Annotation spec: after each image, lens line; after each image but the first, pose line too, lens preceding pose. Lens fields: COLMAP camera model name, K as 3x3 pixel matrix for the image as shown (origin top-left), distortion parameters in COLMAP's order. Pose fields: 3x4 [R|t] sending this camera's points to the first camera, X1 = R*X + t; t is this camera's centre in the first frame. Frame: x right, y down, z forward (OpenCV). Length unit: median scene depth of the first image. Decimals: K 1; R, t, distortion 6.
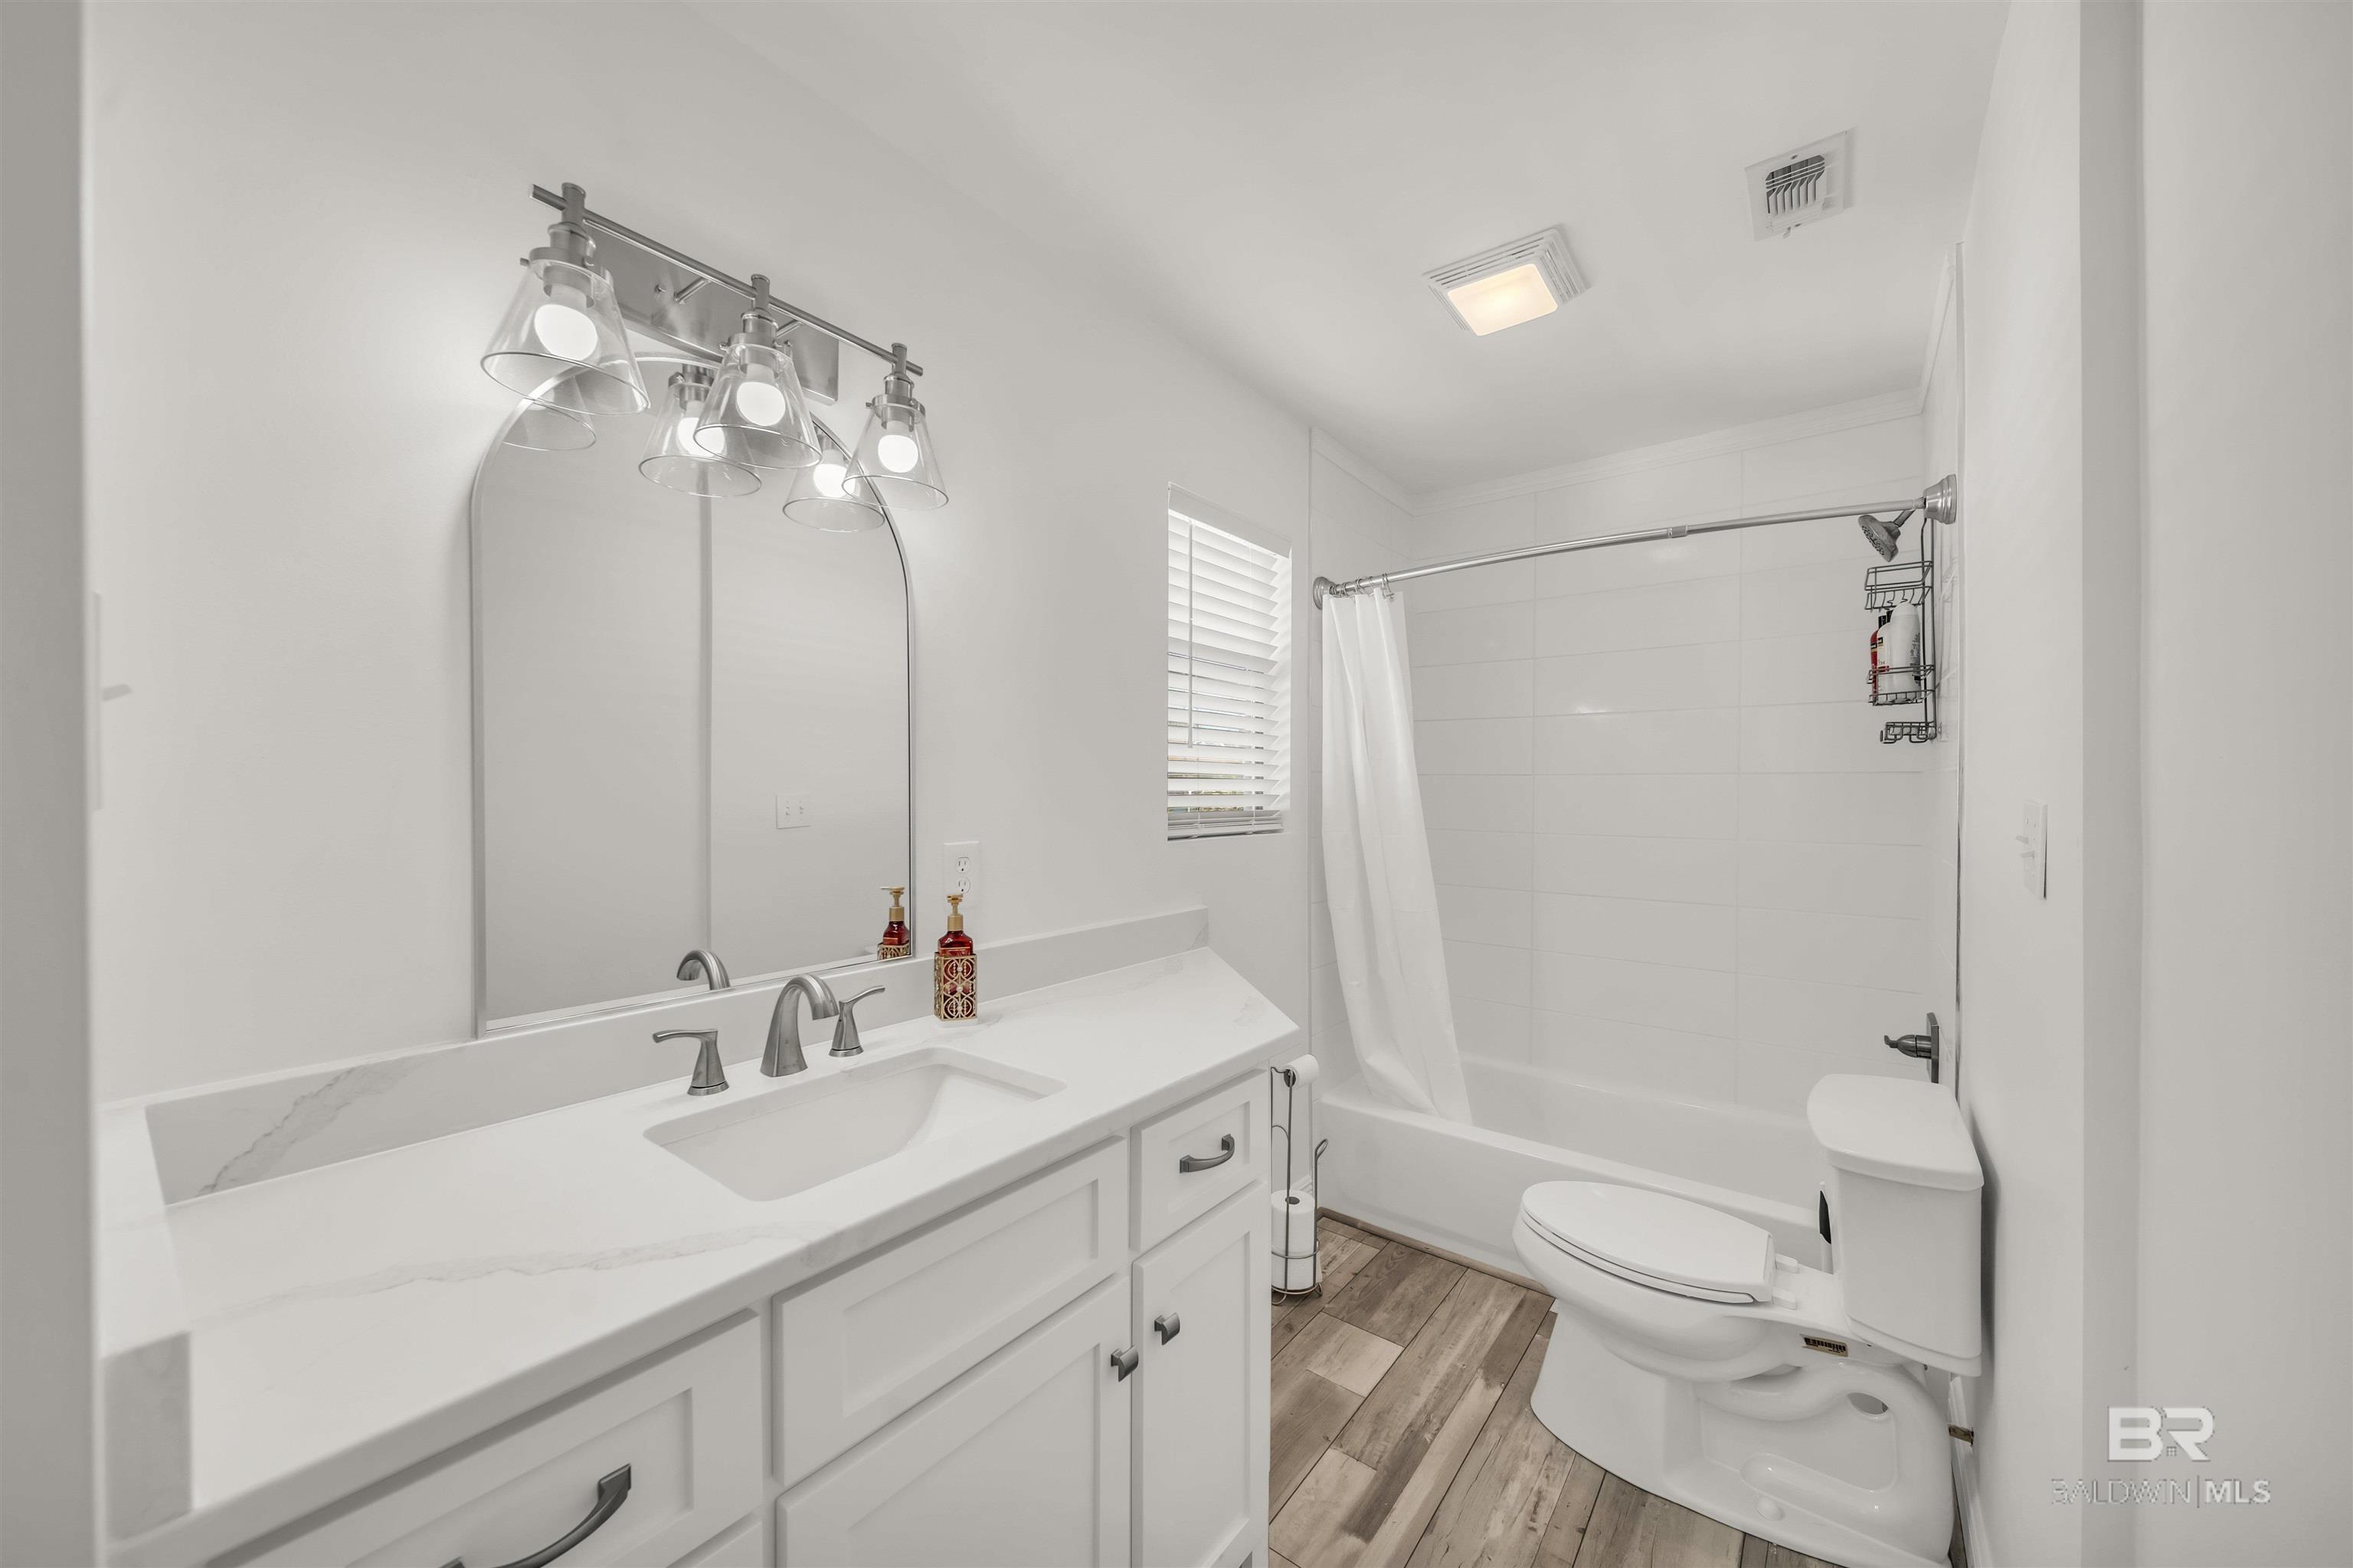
lens RADIAL K [[852.4, 0, 1176.8], [0, 852.4, 787.1], [0, 0, 1]] dist [0.002862, -0.001909]
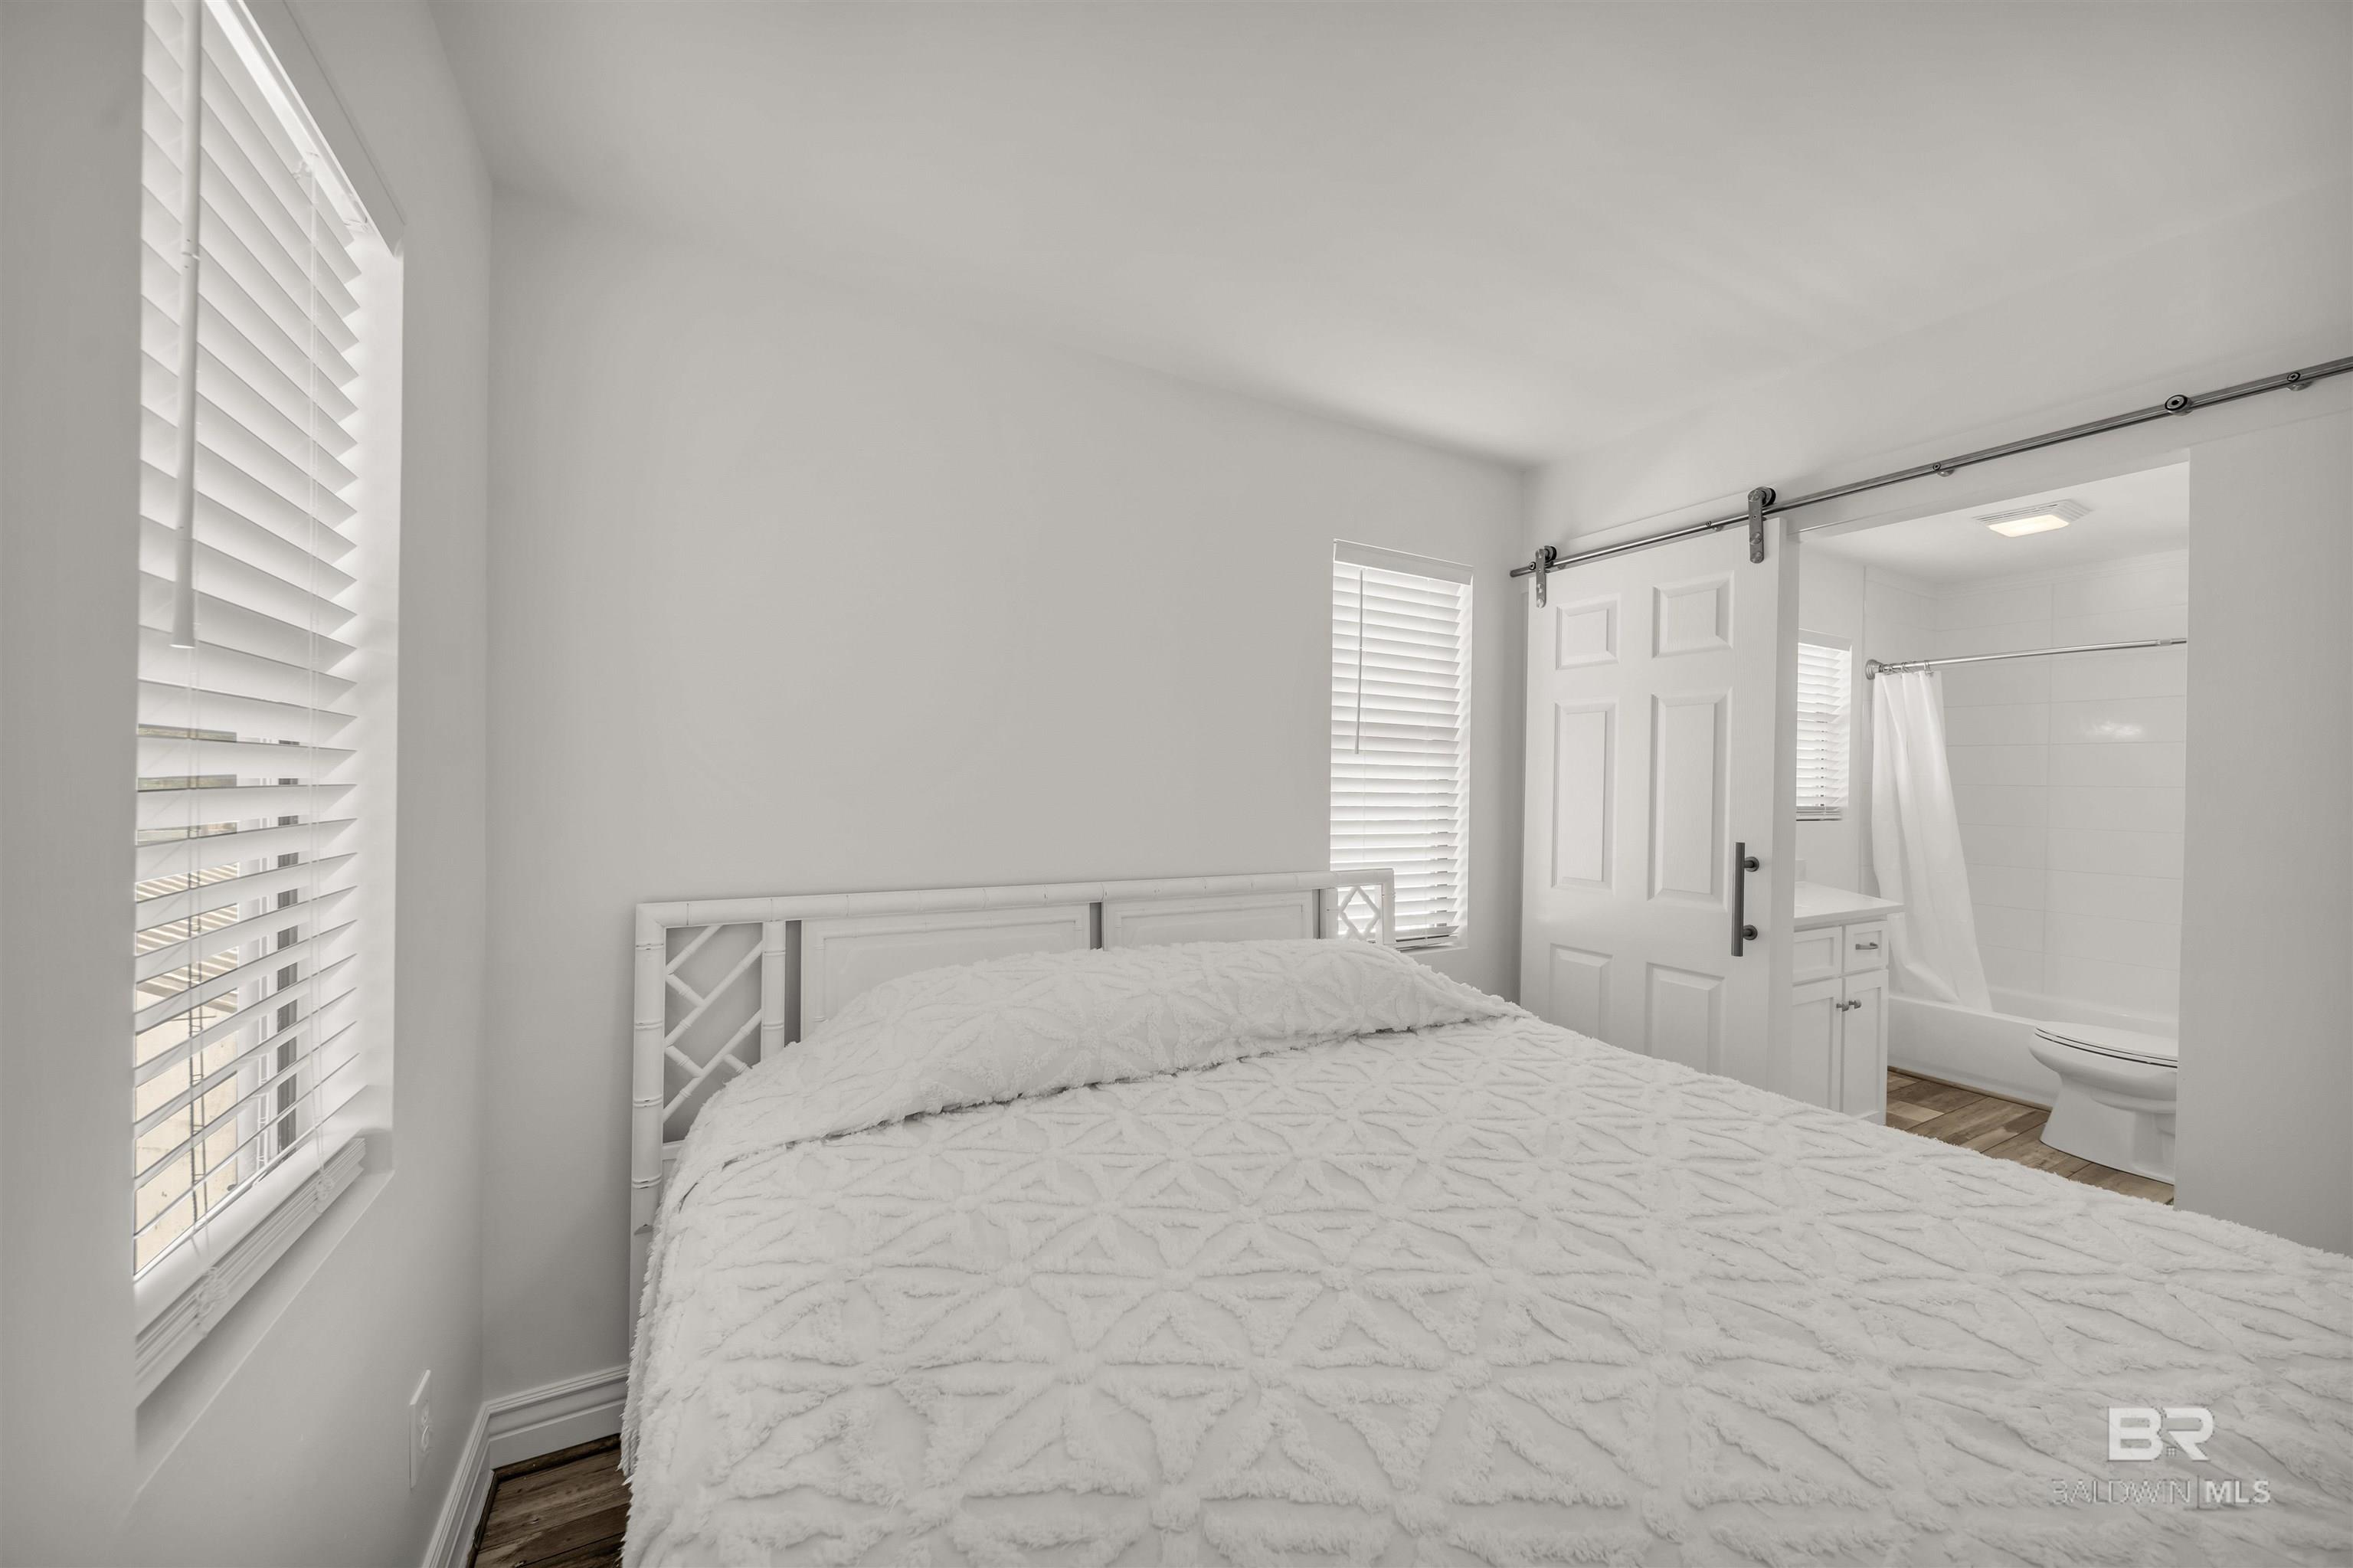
lens RADIAL K [[852.4, 0, 1176.8], [0, 852.4, 787.1], [0, 0, 1]] dist [0.002862, -0.001909]
pose [[0.921563, 0.011514, -0.388059, -0.480991], [-0.010944, 0.999933, 0.003678, -0.003004], [0.388076, 0.000858, 0.921627, -1.145598]]
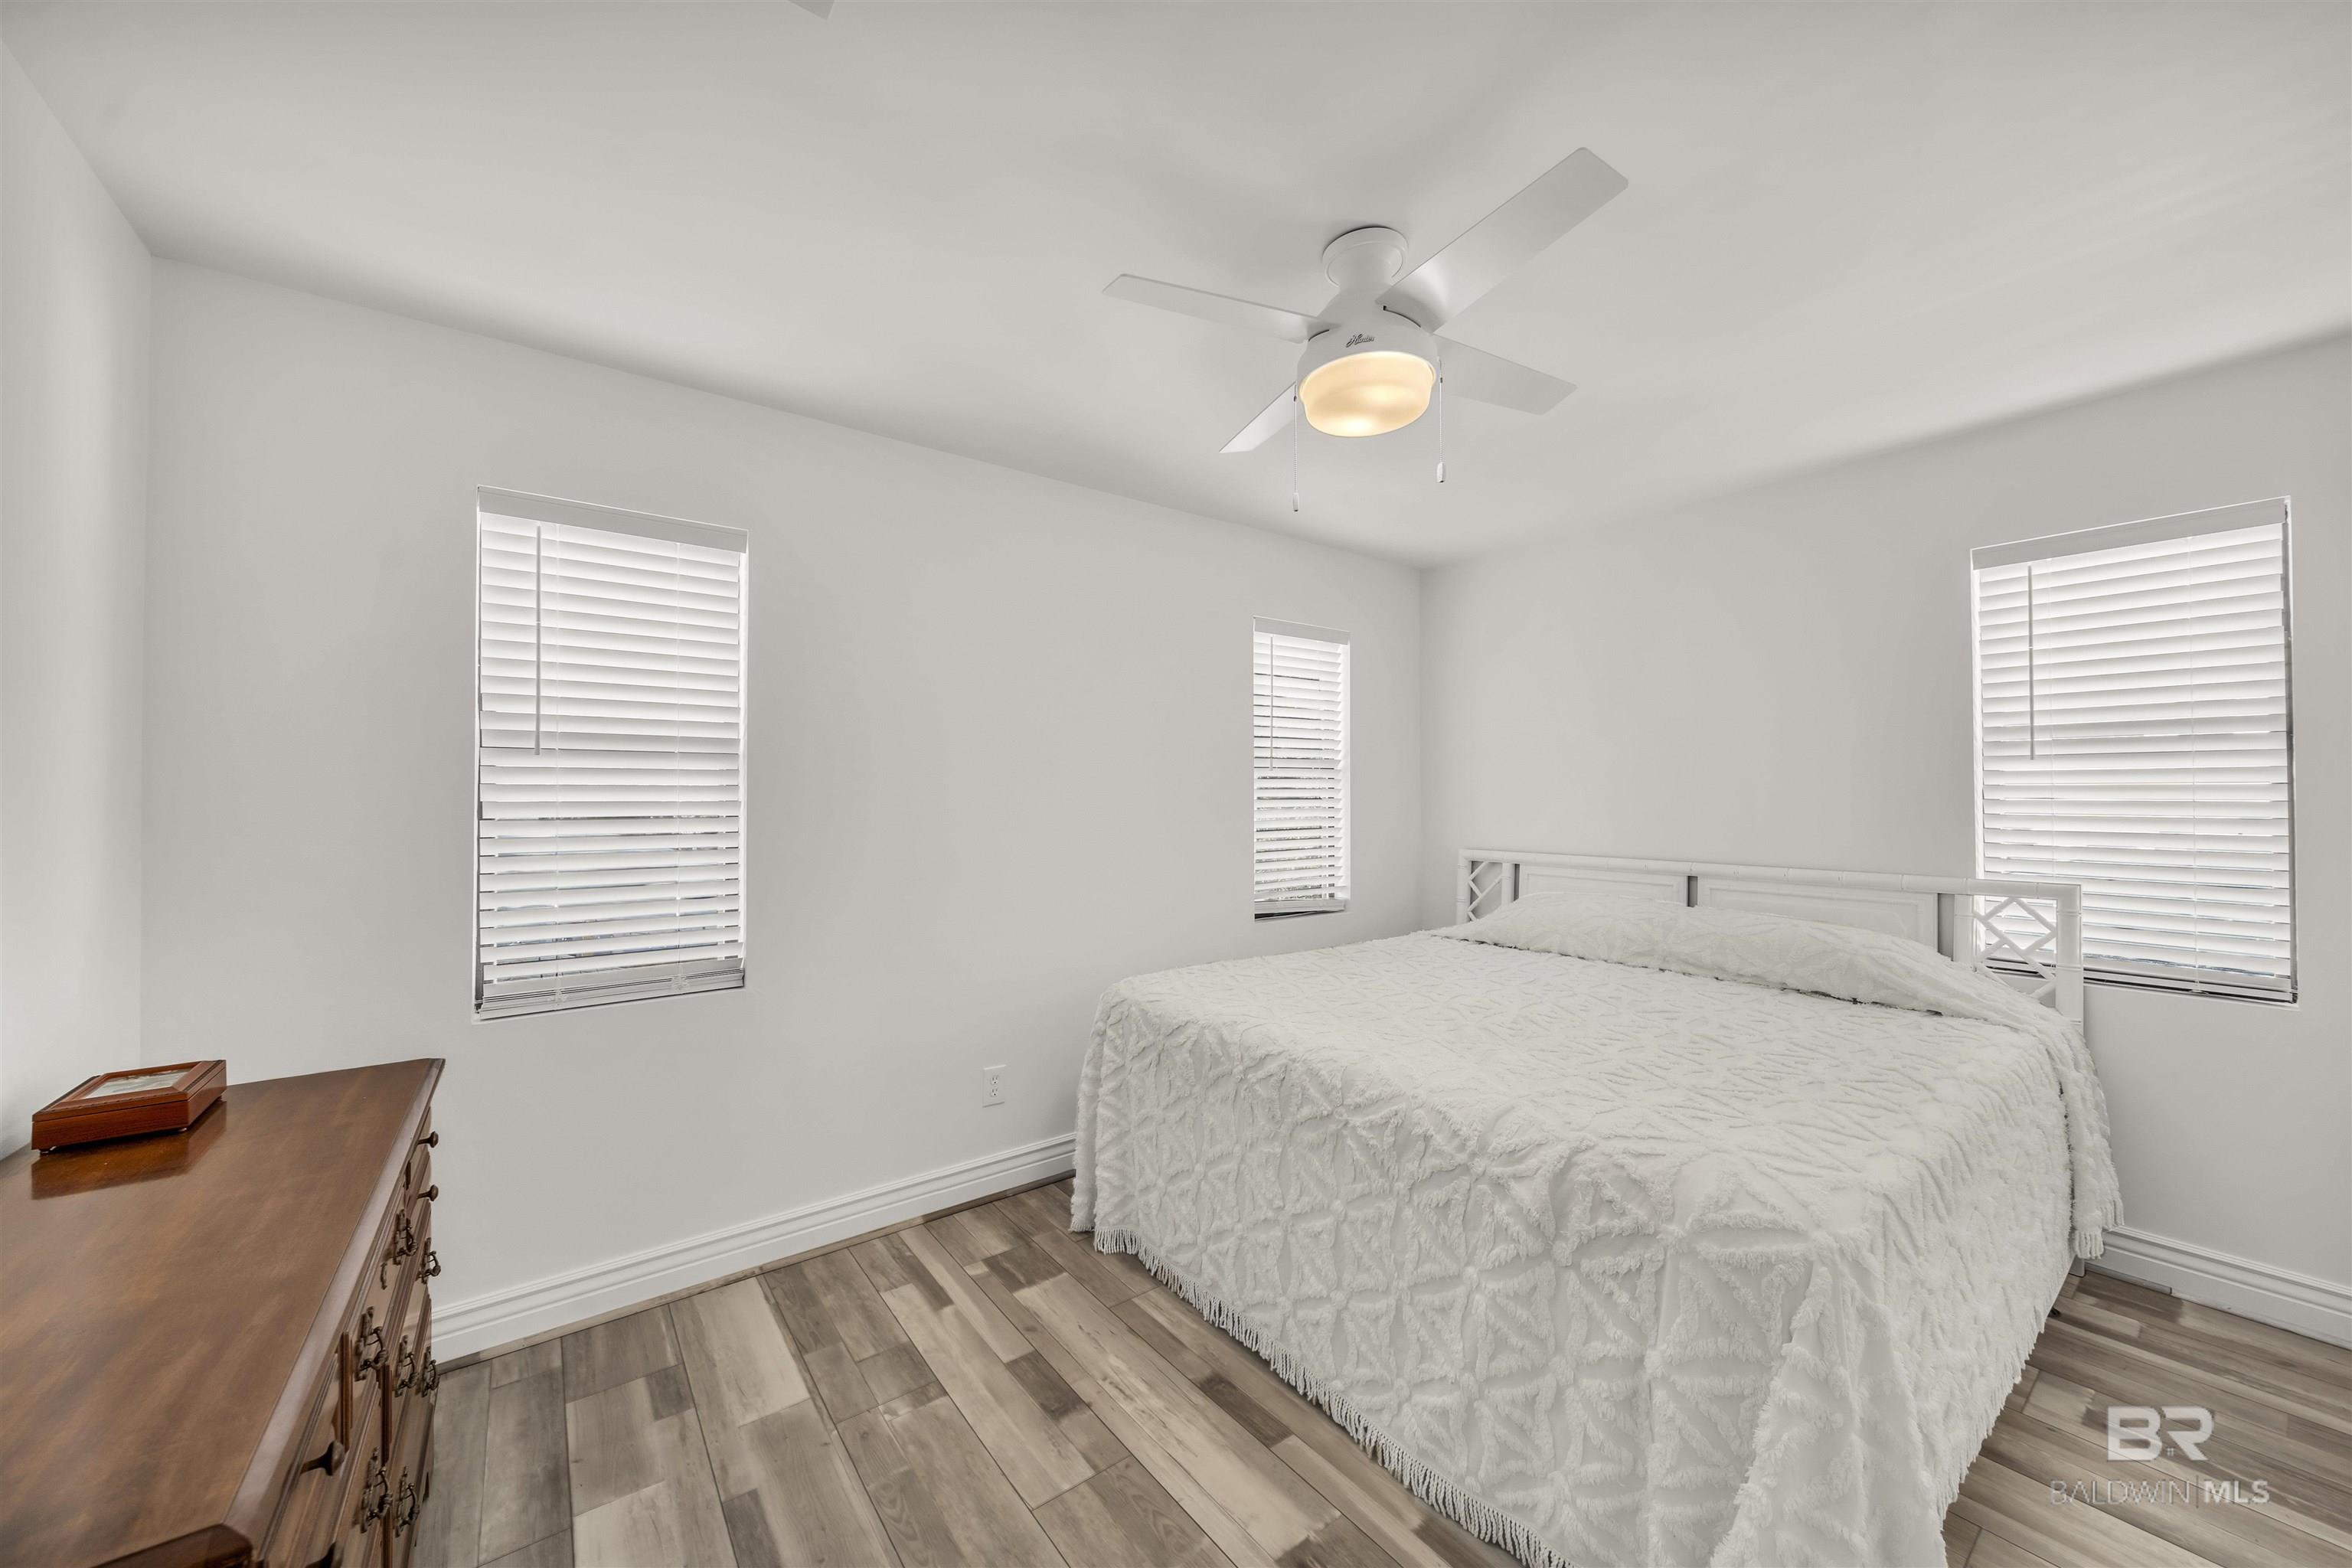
lens RADIAL K [[852.0, 0, 1176.3], [0, 852.0, 787.1], [0, 0, 1]] dist [0.002862, -0.001909]
pose [[-0.256288, -0.011150, -0.966536, 0.697680], [0.003264, 0.999918, -0.012401, -0.001208], [0.966595, -0.006333, -0.256231, -0.744750]]
